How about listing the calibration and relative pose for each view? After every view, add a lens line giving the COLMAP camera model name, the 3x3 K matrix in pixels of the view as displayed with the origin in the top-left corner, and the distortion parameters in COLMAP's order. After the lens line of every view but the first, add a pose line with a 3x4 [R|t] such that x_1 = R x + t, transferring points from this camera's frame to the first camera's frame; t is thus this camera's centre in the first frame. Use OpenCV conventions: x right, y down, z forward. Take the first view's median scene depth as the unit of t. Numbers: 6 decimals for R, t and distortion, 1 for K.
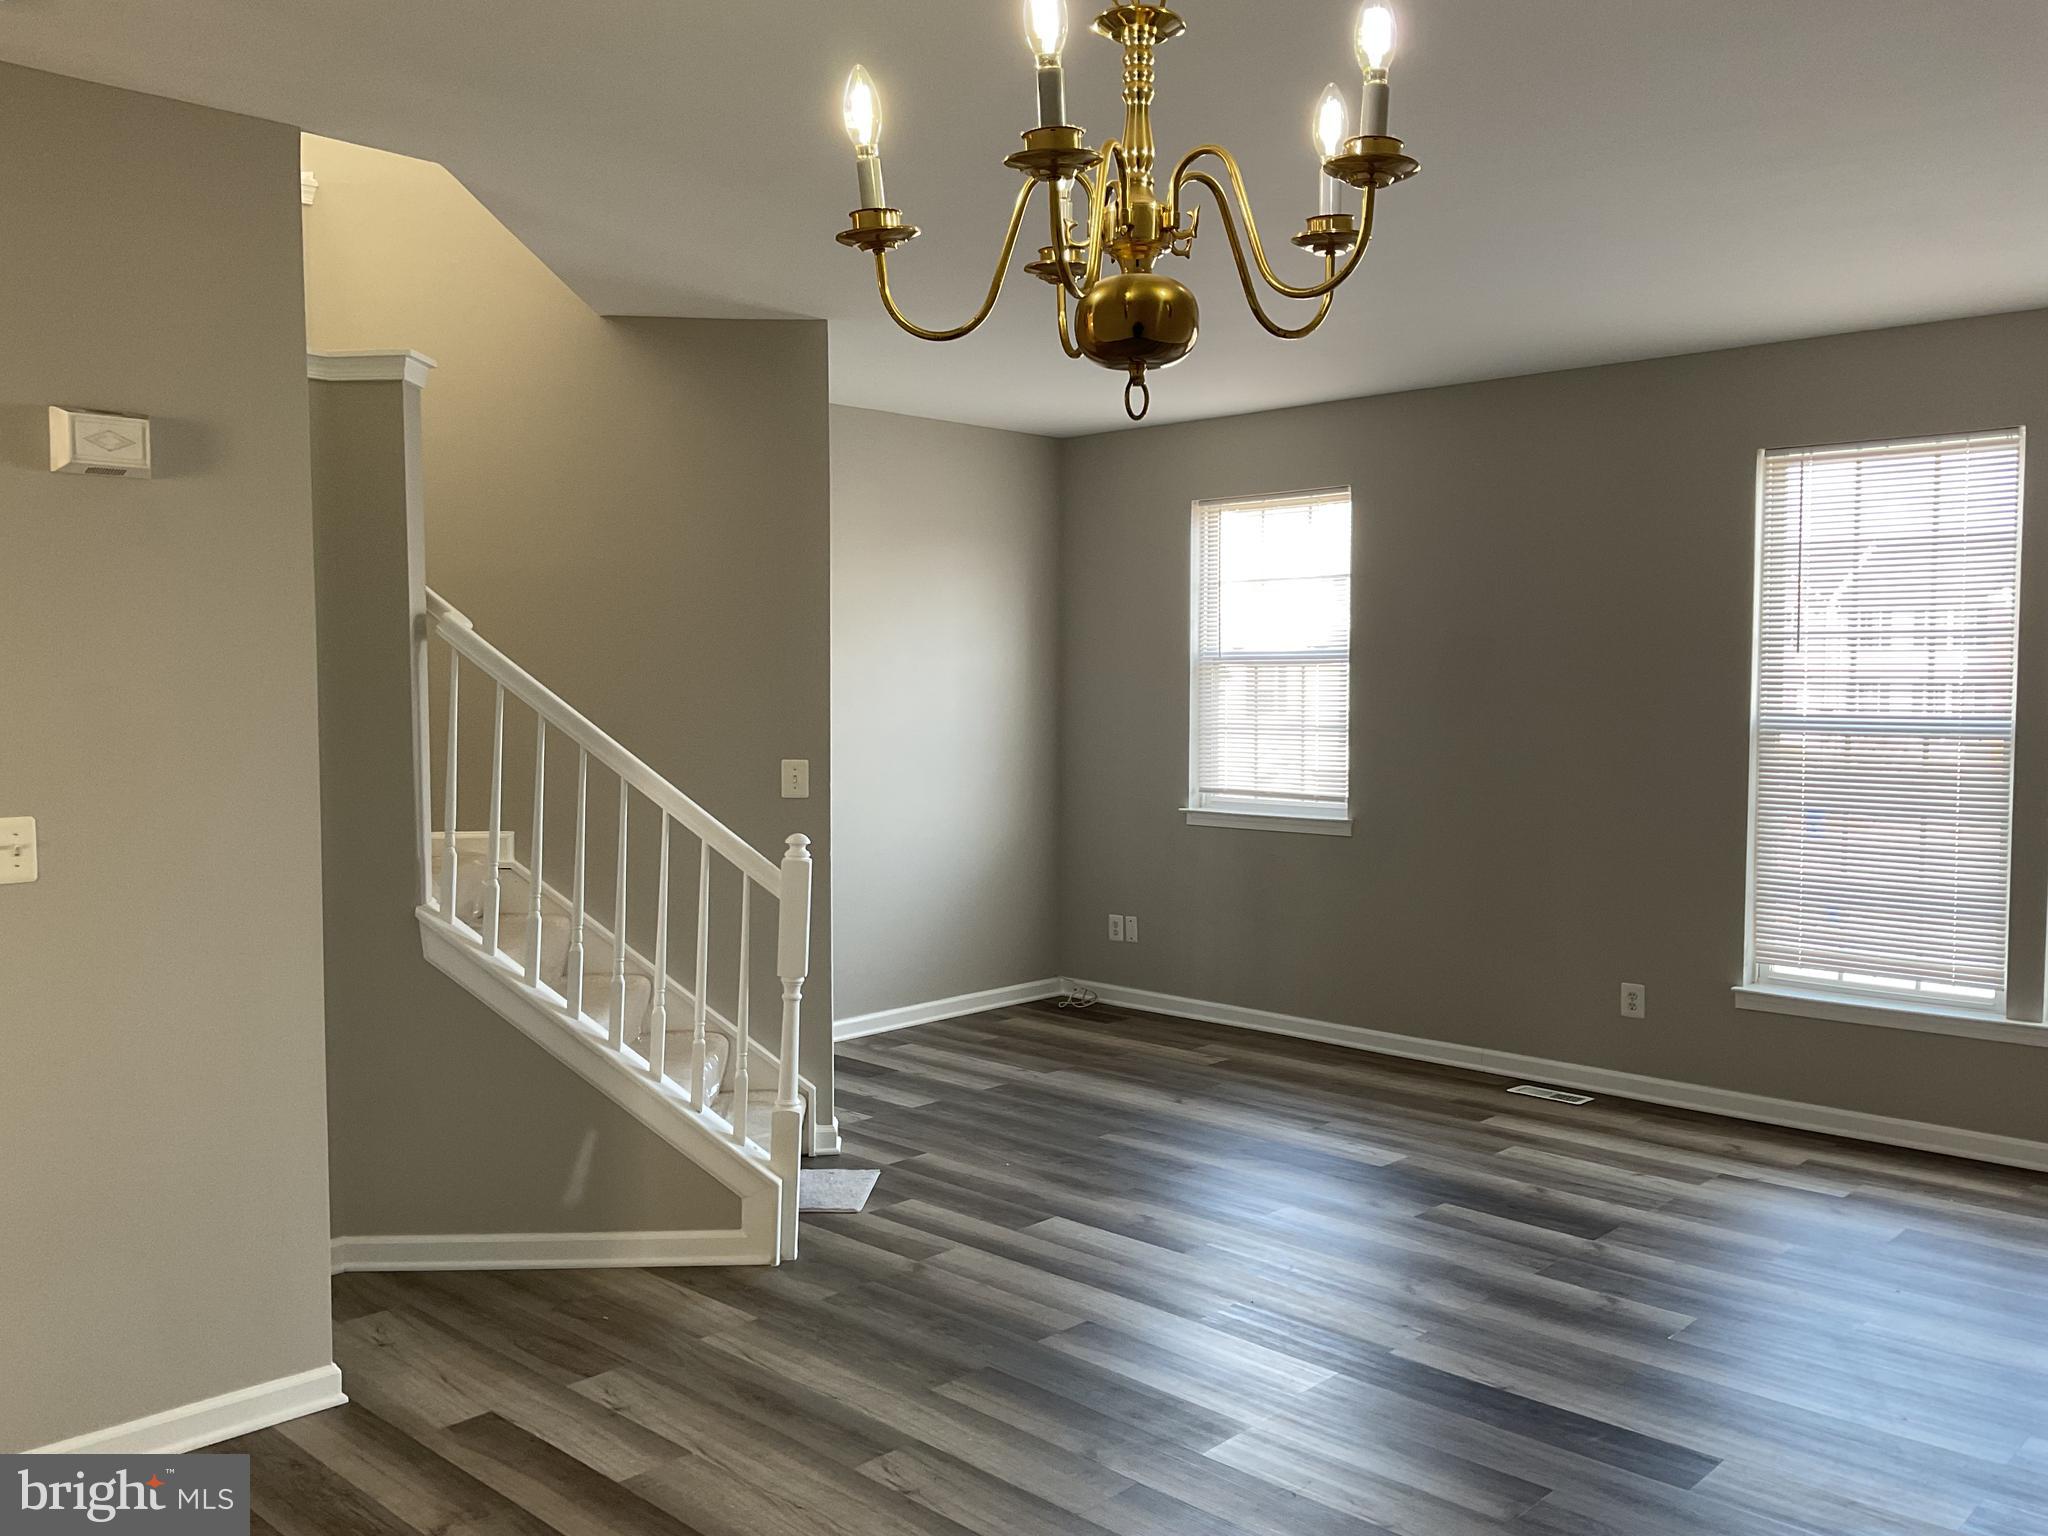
lens RADIAL K [[1674.3, 0, 1024.0], [0, 1674.3, 768.0], [0, 0, 1]] dist [0.086501, -0.257821]
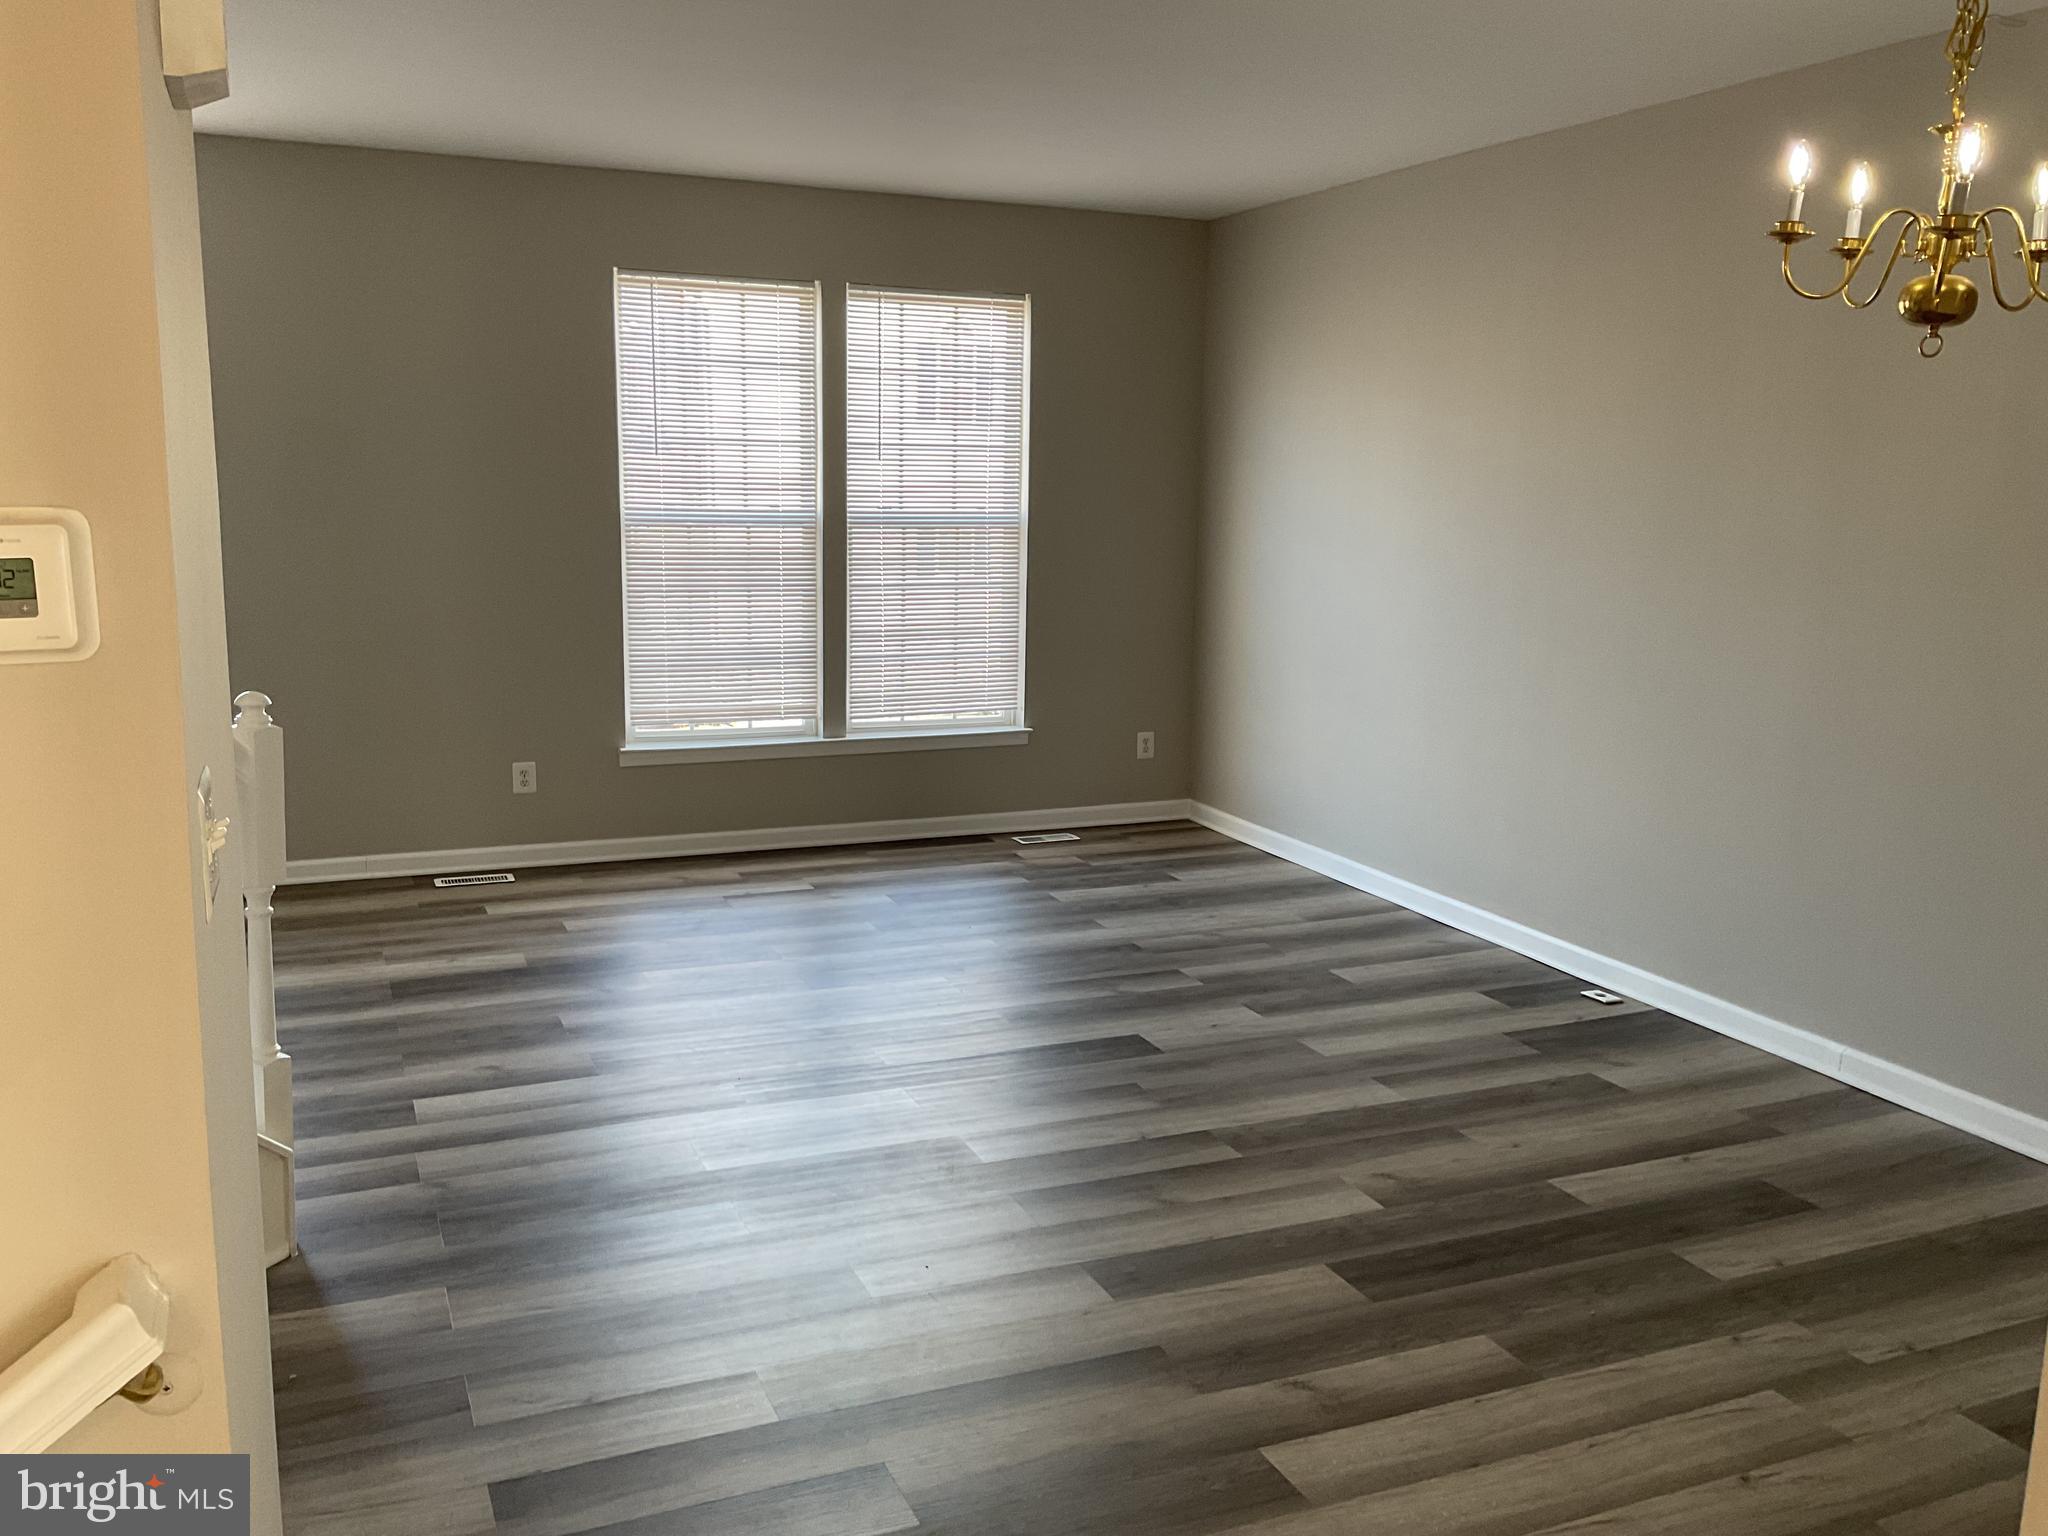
lens RADIAL K [[1674.3, 0, 1024.0], [0, 1674.3, 768.0], [0, 0, 1]] dist [0.086501, -0.257821]
pose [[0.395039, -0.158683, 0.904856, -0.558068], [0.032615, 0.986770, 0.158809, -0.034003], [-0.918085, -0.033223, 0.394988, 0.313576]]
